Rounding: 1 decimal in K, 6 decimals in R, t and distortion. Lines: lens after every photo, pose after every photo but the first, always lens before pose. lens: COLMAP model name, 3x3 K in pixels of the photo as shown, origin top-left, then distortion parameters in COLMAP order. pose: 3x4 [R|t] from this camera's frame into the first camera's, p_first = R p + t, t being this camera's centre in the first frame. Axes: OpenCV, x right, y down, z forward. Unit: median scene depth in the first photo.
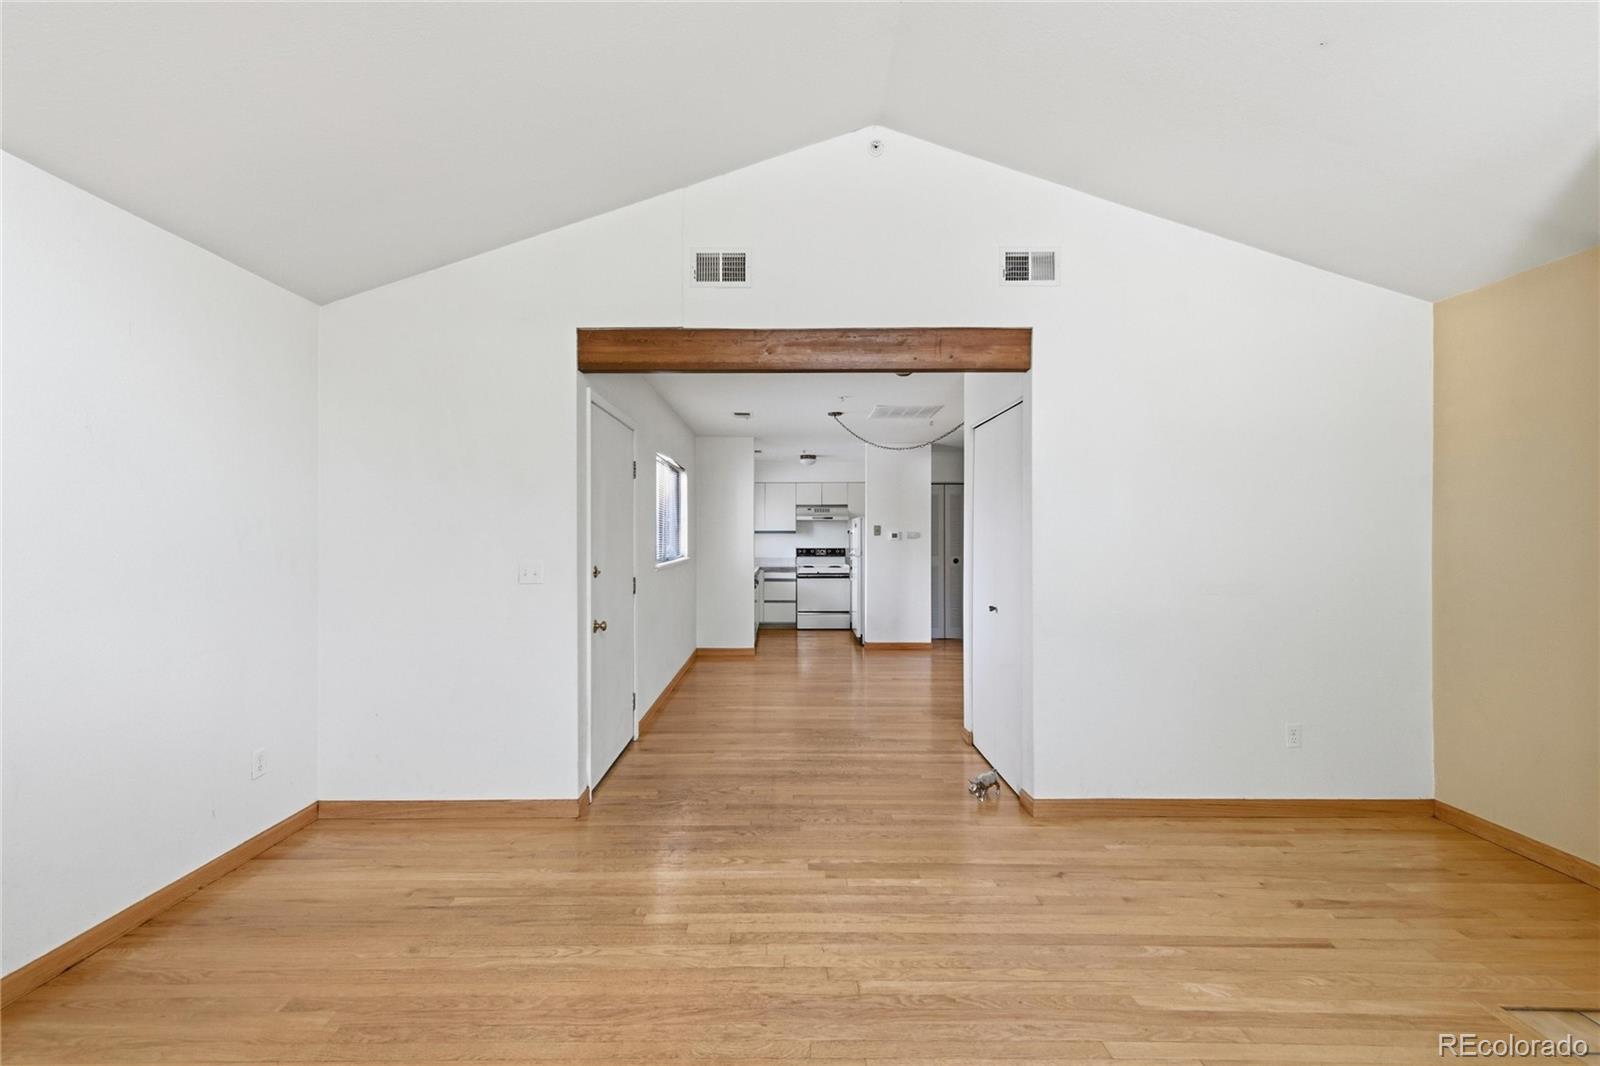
lens RADIAL K [[643.0, 0, 777.6], [0, 643.0, 532.6], [0, 0, 1]] dist [0.018496, -0.004526]
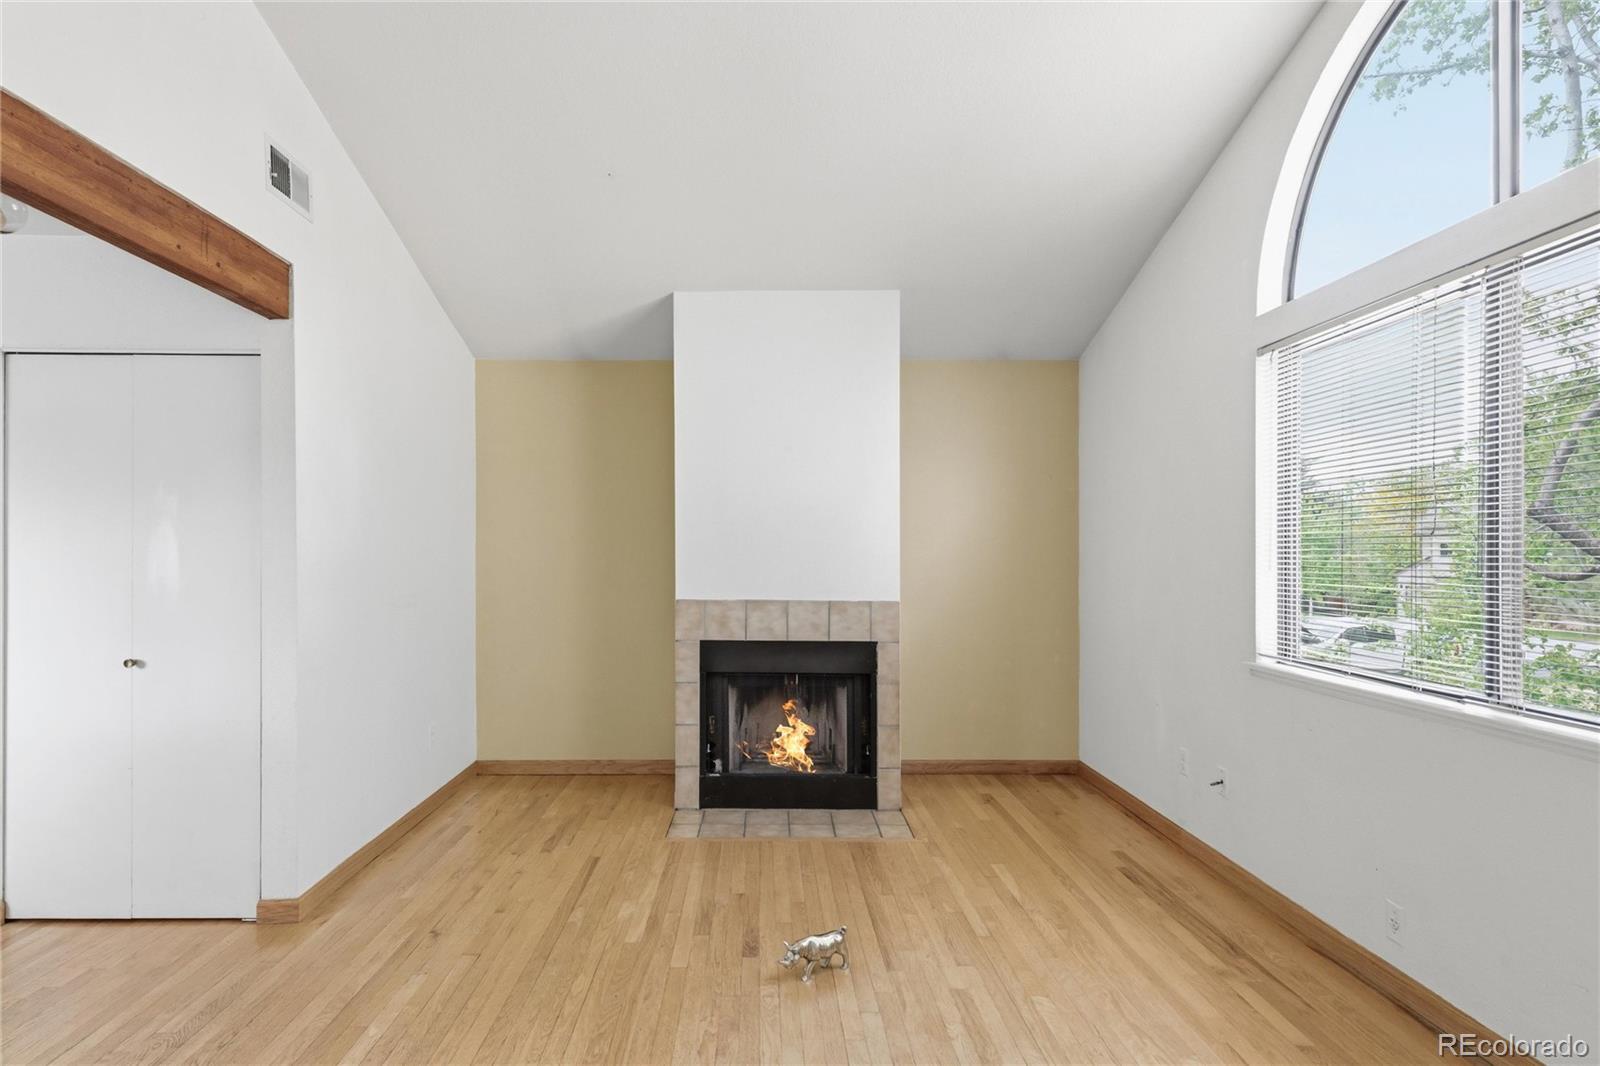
lens RADIAL K [[831.7, 0, 761.4], [0, 831.7, 564.1], [0, 0, 1]] dist [0.023354, -0.001200]
pose [[-0.014888, -0.016725, 0.999749, -0.578605], [-0.004804, 0.999850, 0.016656, 0.006286], [-0.999878, -0.004554, -0.014966, 0.478885]]
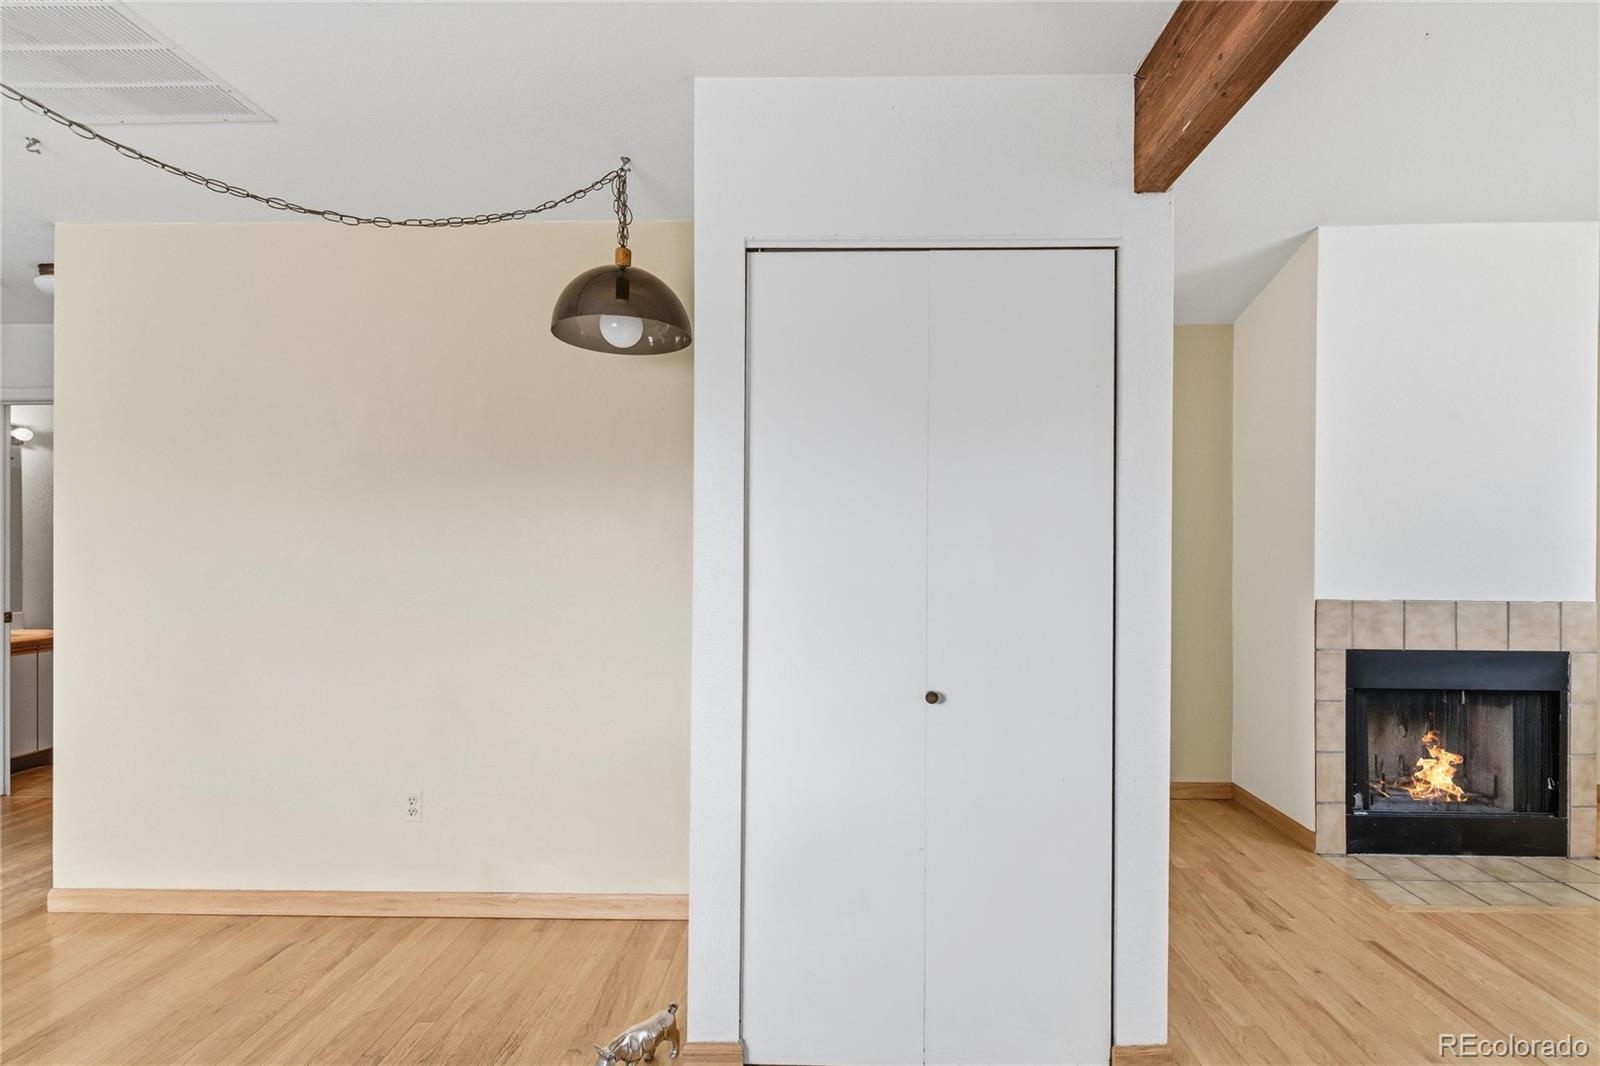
lens RADIAL K [[710.9, 0, 810.6], [0, 710.9, 544.2], [0, 0, 1]] dist [-0.001090, -0.000550]
pose [[0.006014, -0.004008, 0.999974, -0.173332], [-0.004000, 0.999984, 0.004032, 0.011466], [-0.999974, -0.004024, 0.005998, 1.288350]]
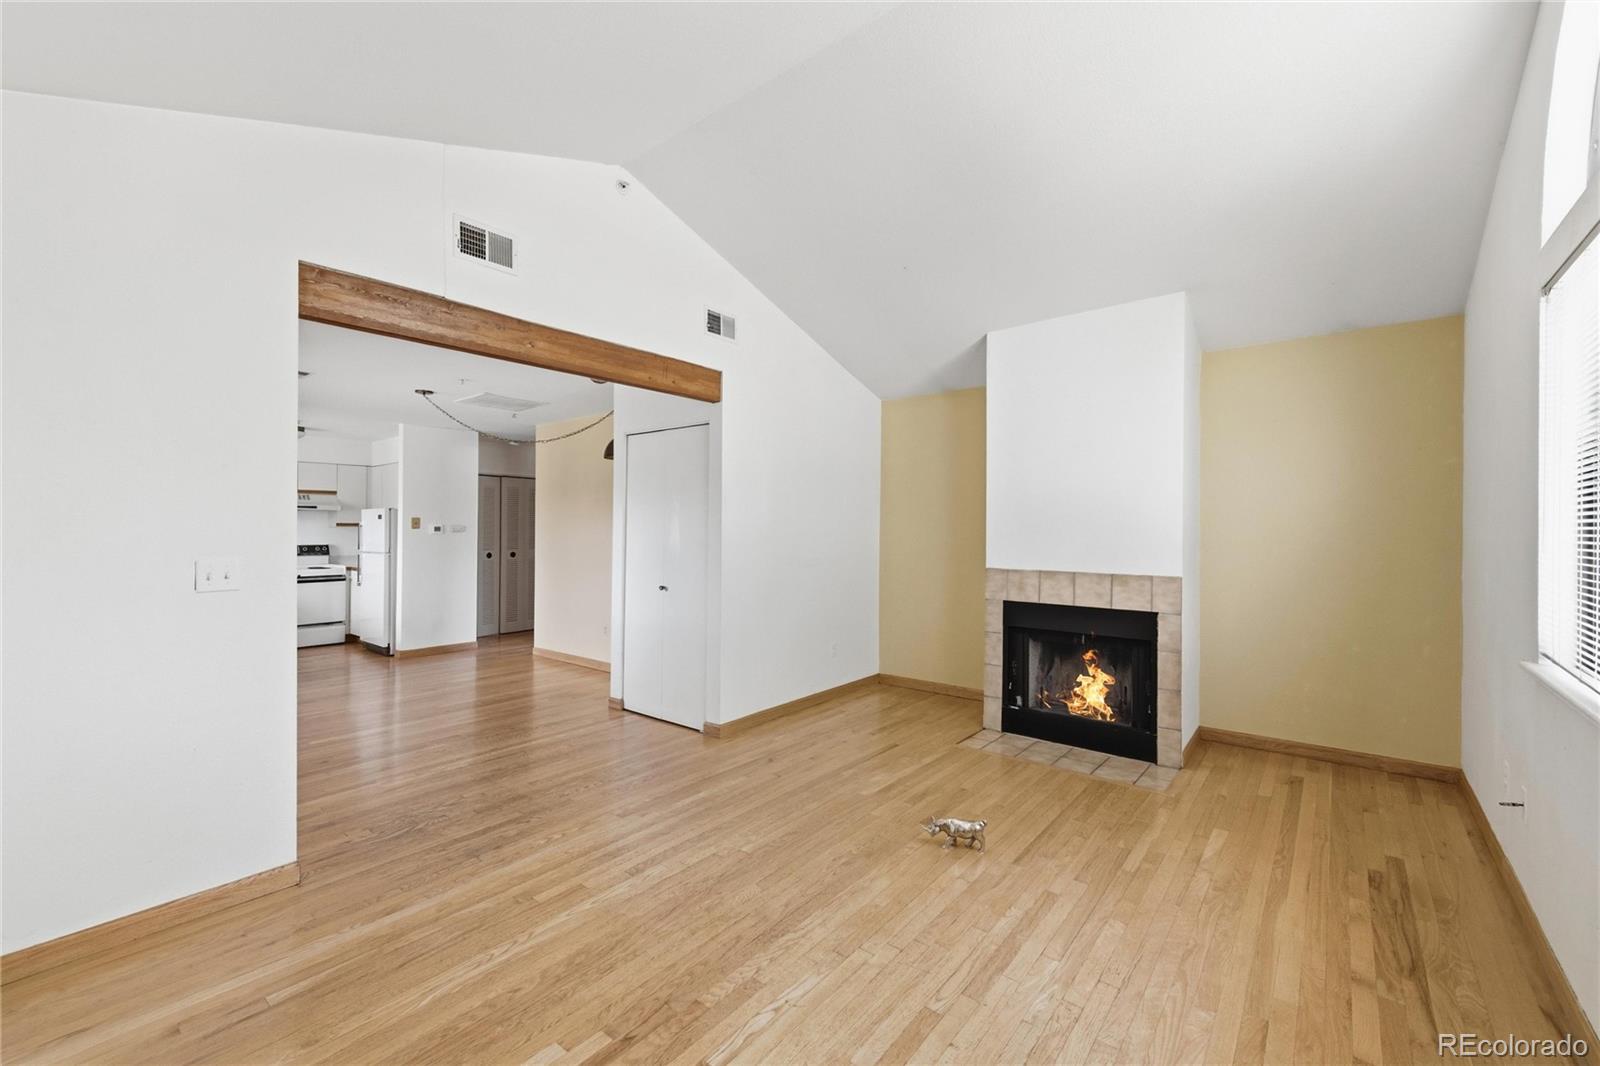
lens RADIAL K [[661.4, 0, 805.6], [0, 661.4, 534.3], [0, 0, 1]] dist [0.016293, -0.000552]
pose [[0.621868, -0.002515, 0.783118, -0.565923], [-0.004869, 0.999963, 0.007078, 0.007405], [-0.783107, -0.008215, 0.621833, 0.013053]]
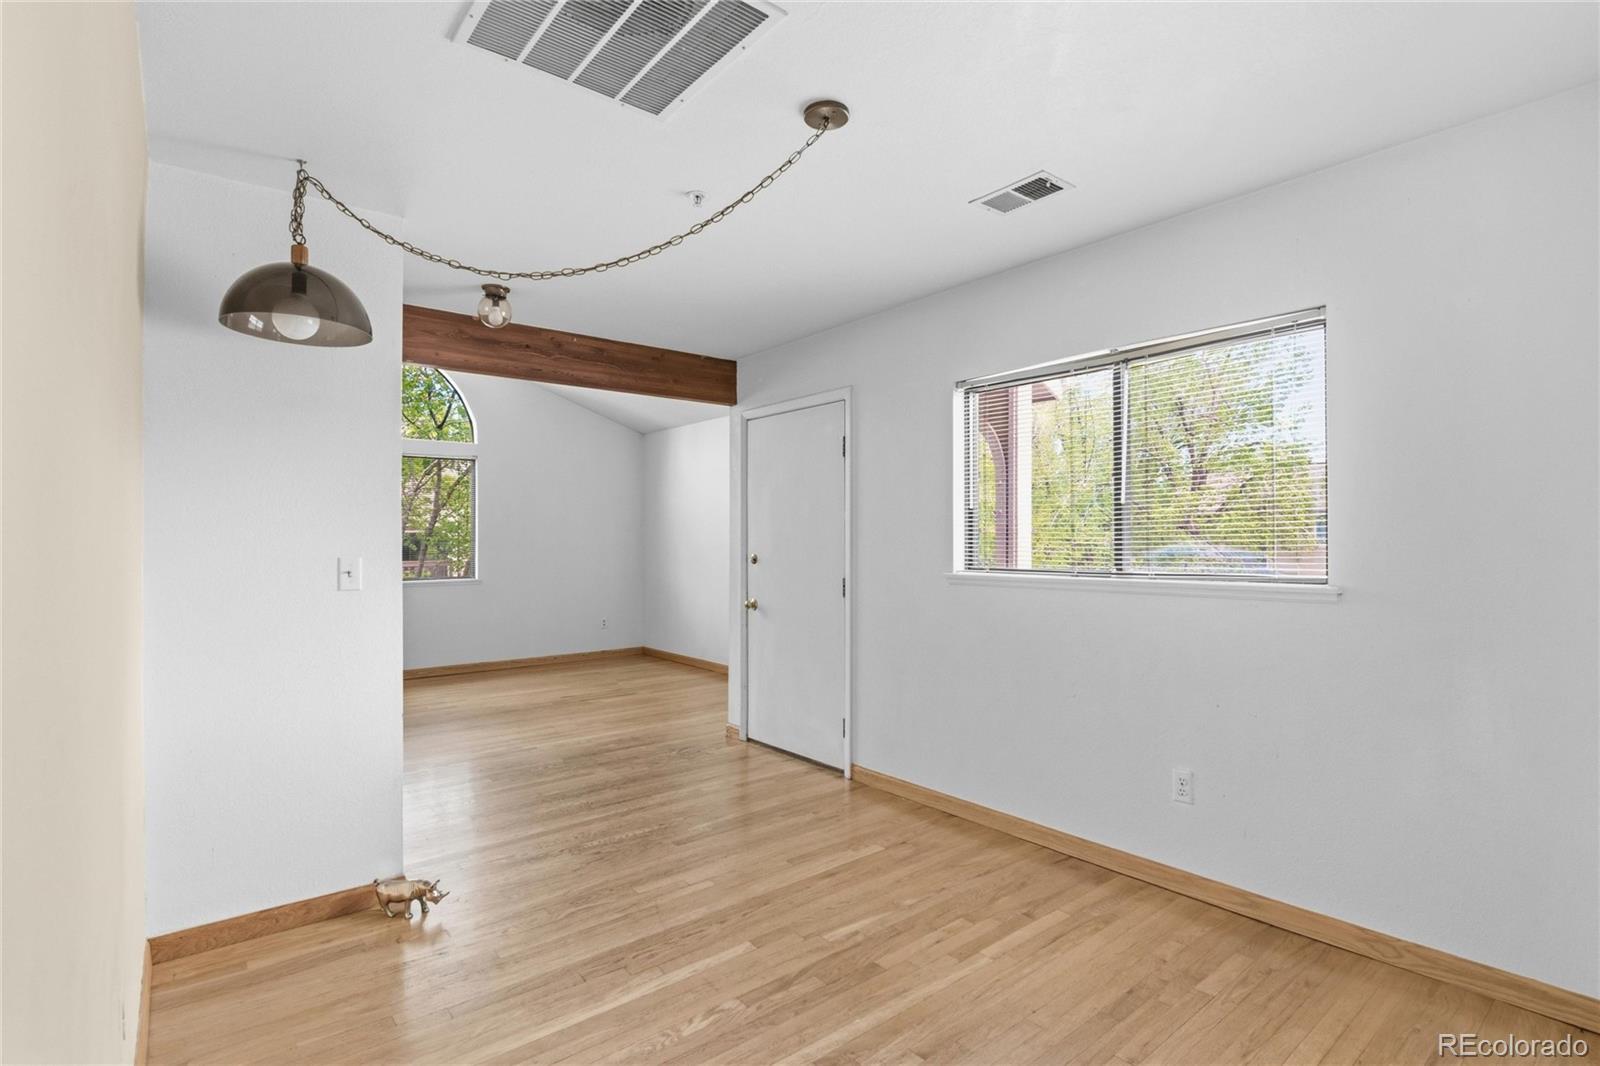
lens RADIAL K [[774.5, 0, 827.5], [0, 774.5, 534.8], [0, 0, 1]] dist [0.000291, -0.000132]
pose [[-0.753200, -0.000274, -0.657792, 0.620017], [0.003870, 0.999981, -0.004848, 0.023781], [0.657780, -0.006197, -0.753184, 2.400625]]
